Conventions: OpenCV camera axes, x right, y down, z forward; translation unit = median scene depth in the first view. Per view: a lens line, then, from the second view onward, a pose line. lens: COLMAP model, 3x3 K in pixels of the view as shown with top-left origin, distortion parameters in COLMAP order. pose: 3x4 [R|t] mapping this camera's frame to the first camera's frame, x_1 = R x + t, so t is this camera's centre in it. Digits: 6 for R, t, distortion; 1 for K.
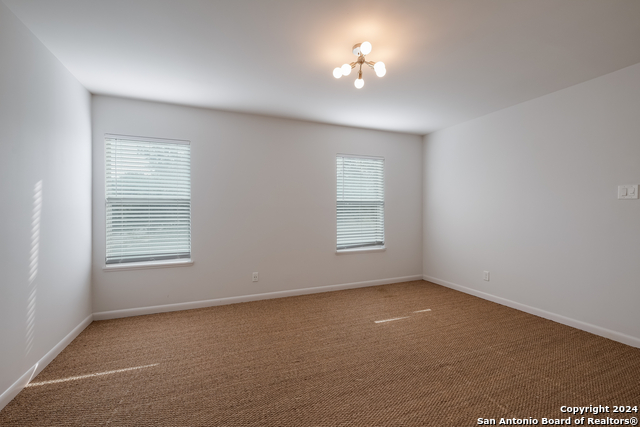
lens RADIAL K [[277.2, 0, 318.7], [0, 277.2, 210.7], [0, 0, 1]] dist [0.000625, -0.000047]
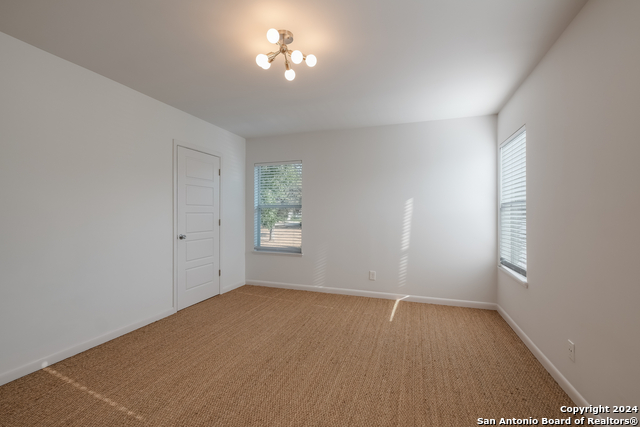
lens RADIAL K [[277.2, 0, 318.7], [0, 277.2, 210.7], [0, 0, 1]] dist [0.000625, -0.000047]
pose [[-0.661093, -0.006085, -0.750279, 0.741153], [-0.002663, 0.999980, -0.005764, -0.013493], [0.750299, -0.001813, -0.661096, 1.643712]]
